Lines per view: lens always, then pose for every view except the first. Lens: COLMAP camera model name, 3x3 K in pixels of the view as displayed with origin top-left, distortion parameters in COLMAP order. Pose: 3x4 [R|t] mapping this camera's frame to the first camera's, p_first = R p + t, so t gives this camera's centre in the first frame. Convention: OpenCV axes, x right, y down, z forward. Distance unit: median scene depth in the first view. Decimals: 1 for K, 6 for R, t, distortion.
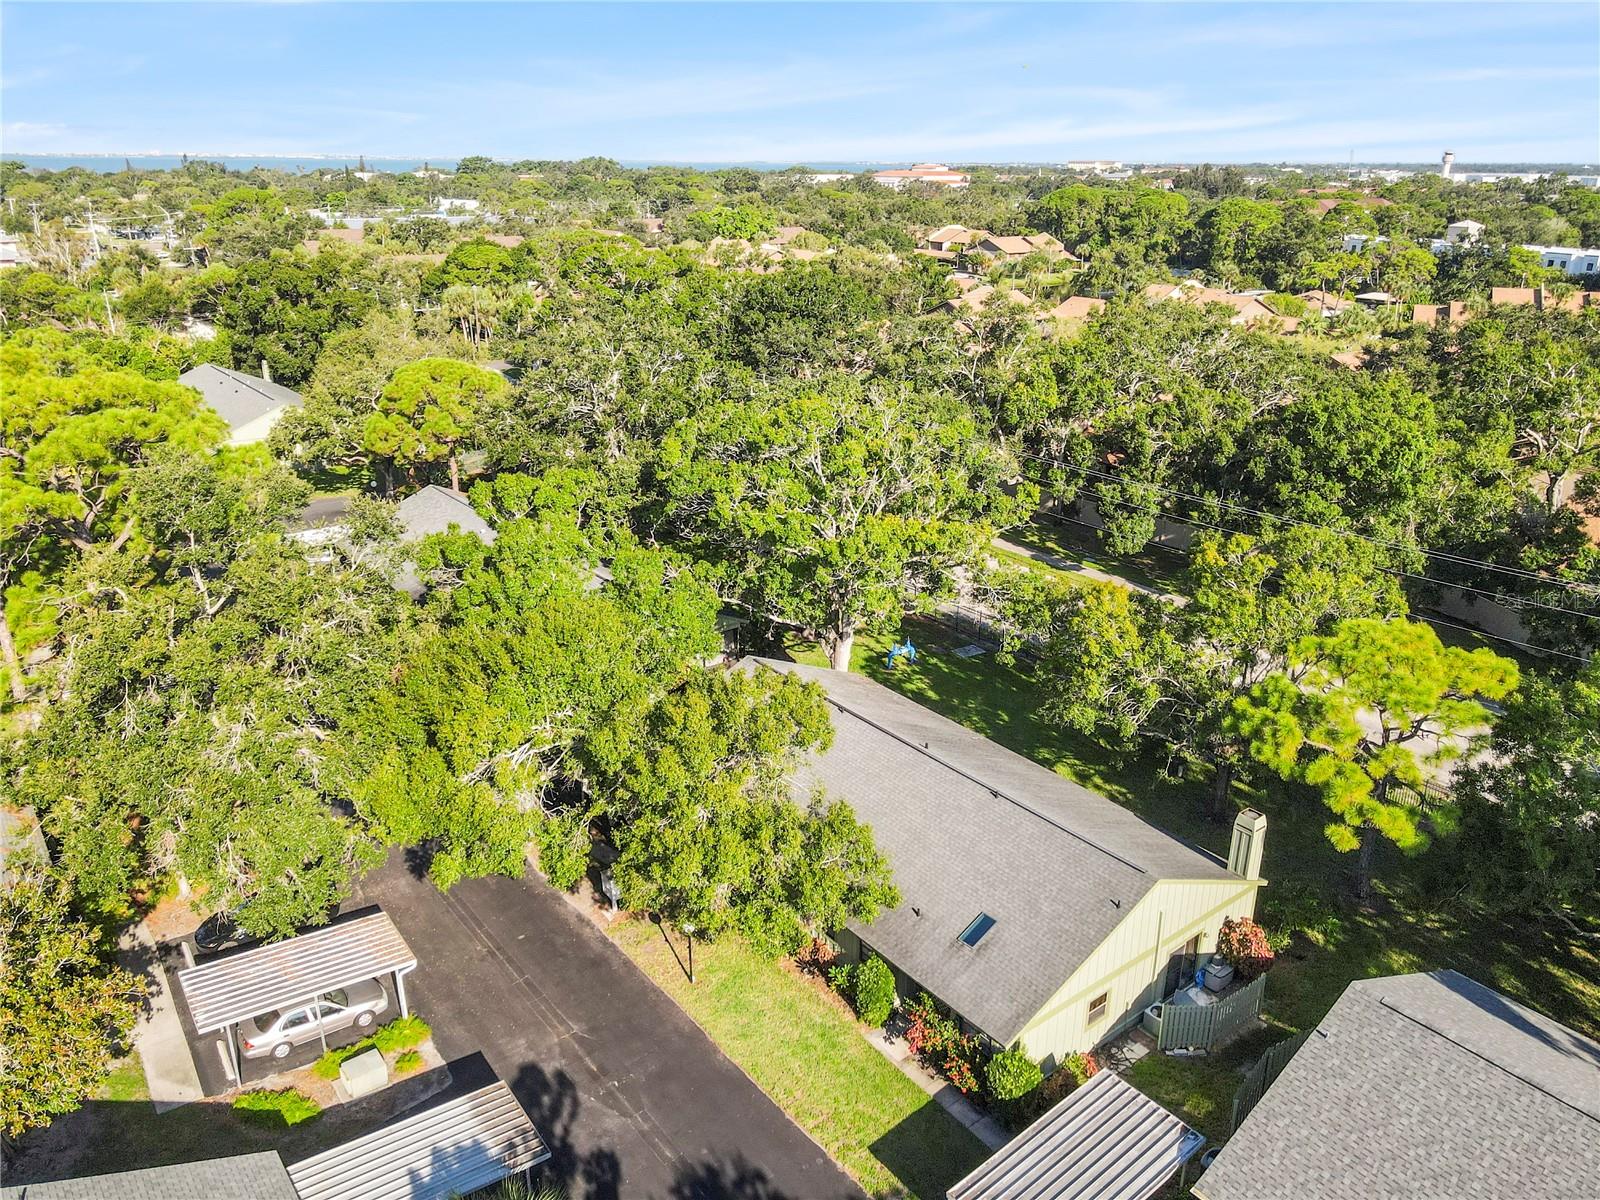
lens RADIAL K [[1188.6, 0, 800.2], [0, 1188.6, 542.6], [0, 0, 1]] dist [0.019855, 0.000201]
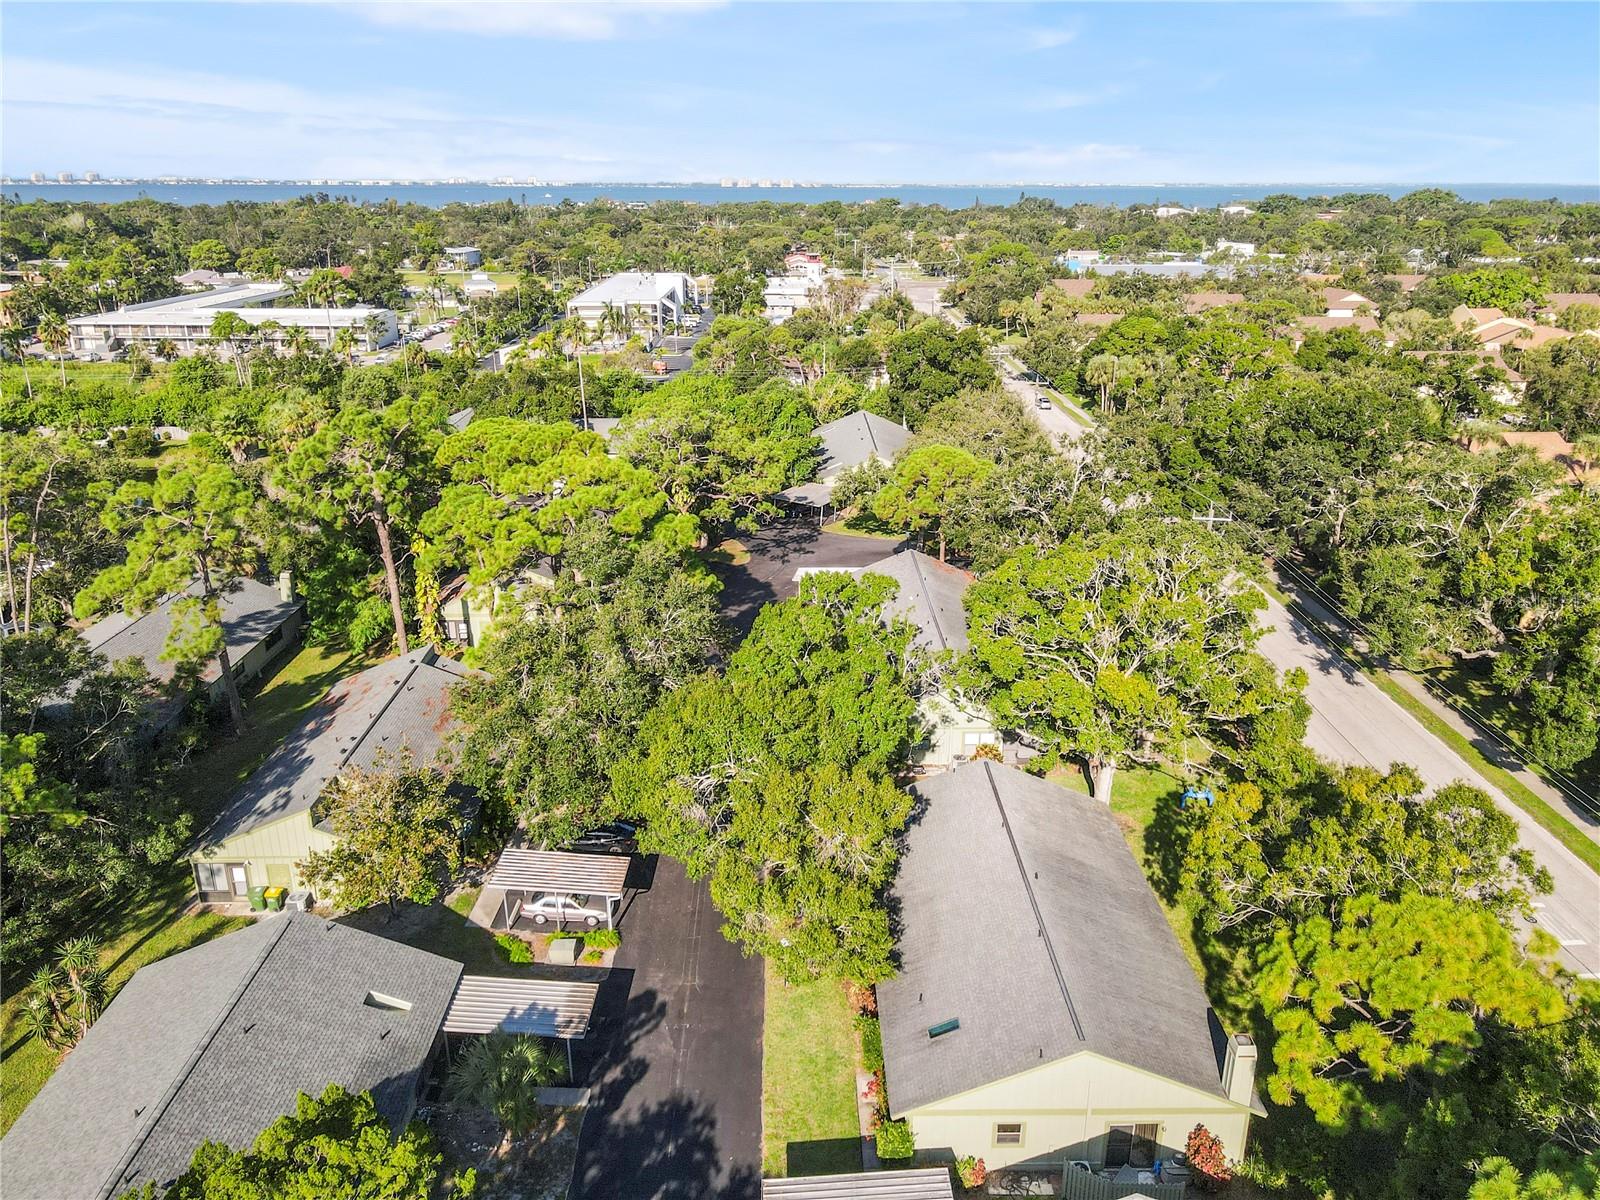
lens RADIAL K [[1188.6, 0, 800.2], [0, 1188.6, 542.6], [0, 0, 1]] dist [0.019855, 0.000201]
pose [[0.794016, 0.170162, -0.583596, 0.647062], [-0.181070, 0.982650, 0.040161, -0.177908], [0.580304, 0.073784, 0.811051, -0.096830]]
